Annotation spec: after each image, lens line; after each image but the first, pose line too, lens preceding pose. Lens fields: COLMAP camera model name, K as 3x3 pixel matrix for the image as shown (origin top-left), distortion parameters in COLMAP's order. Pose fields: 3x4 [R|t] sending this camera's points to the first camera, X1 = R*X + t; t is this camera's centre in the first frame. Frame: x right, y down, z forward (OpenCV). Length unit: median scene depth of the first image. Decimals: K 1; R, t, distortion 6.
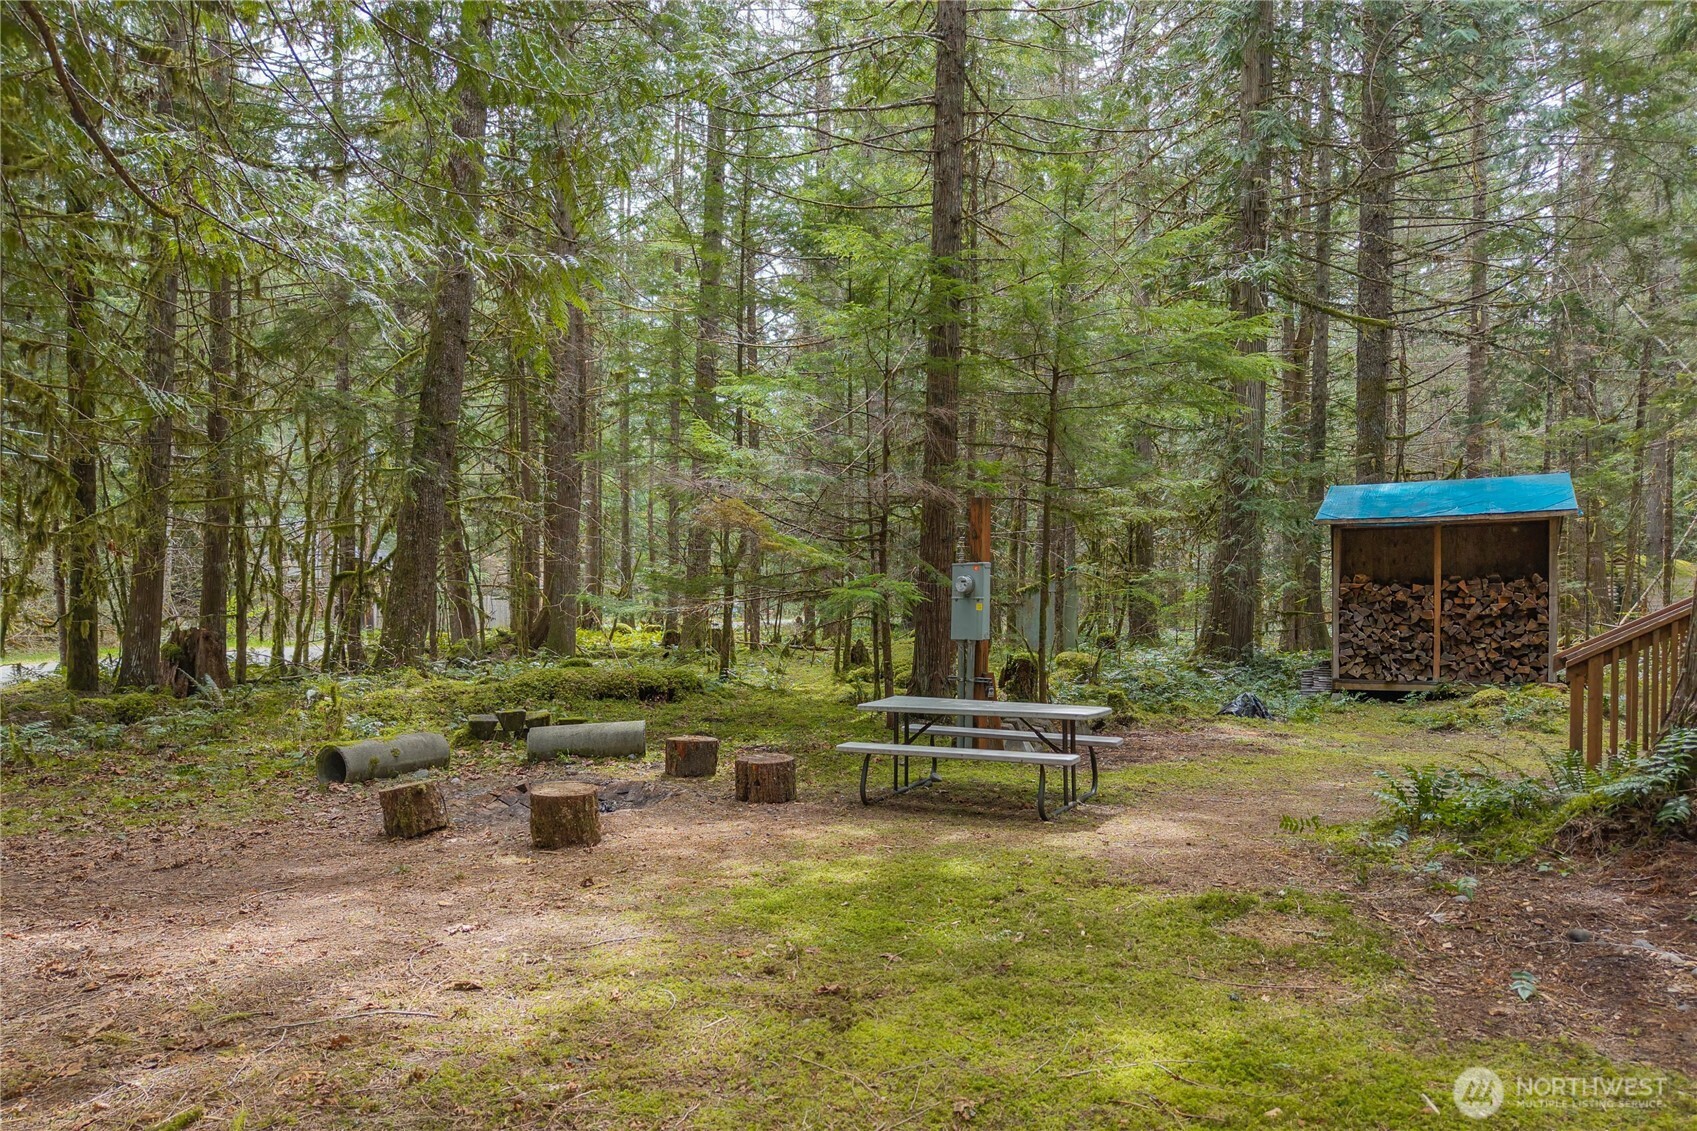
lens RADIAL K [[1361.4, 0, 849.0], [0, 1361.4, 566.3], [0, 0, 1]] dist [-0.014965, 0.006334]
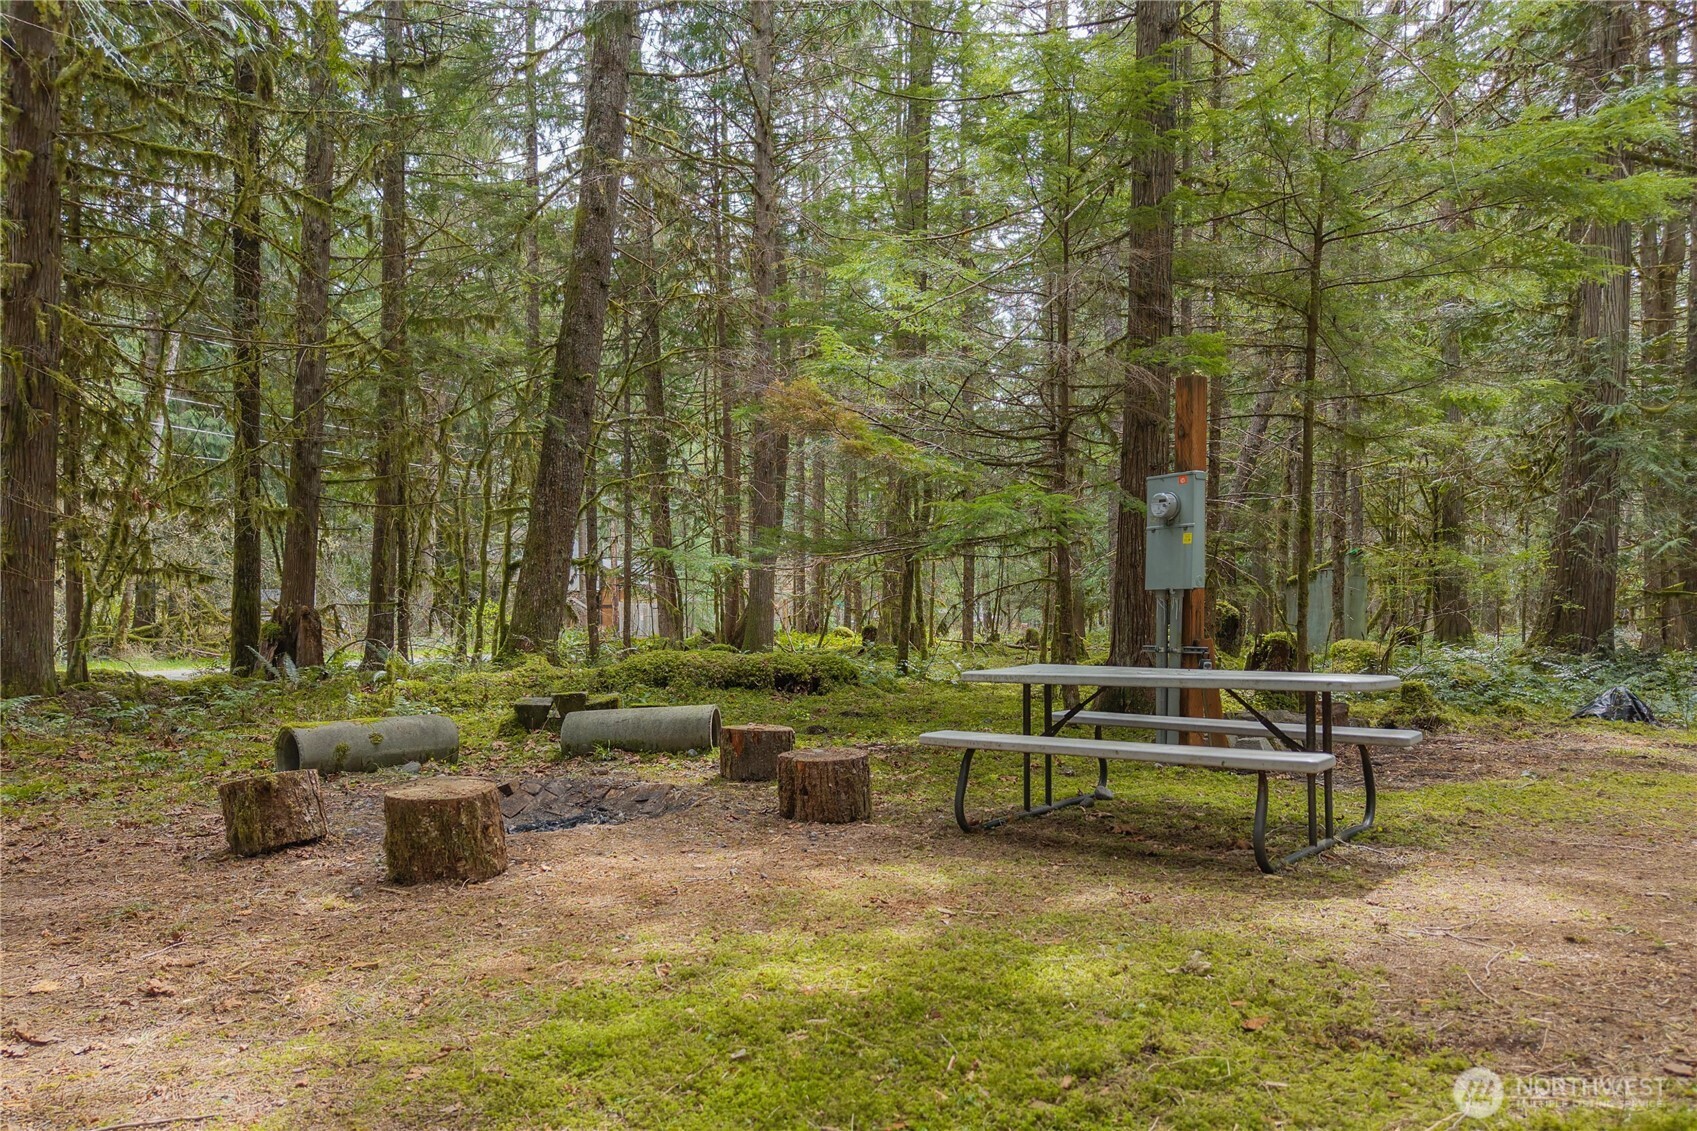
lens RADIAL K [[1361.4, 0, 778.4], [0, 1361.4, 577.7], [0, 0, 1]] dist [-0.014965, 0.006334]
pose [[0.969515, -0.008782, -0.244874, 0.066797], [0.007566, 0.999954, -0.005905, 0.053016], [0.244915, 0.003872, 0.969537, 0.318910]]
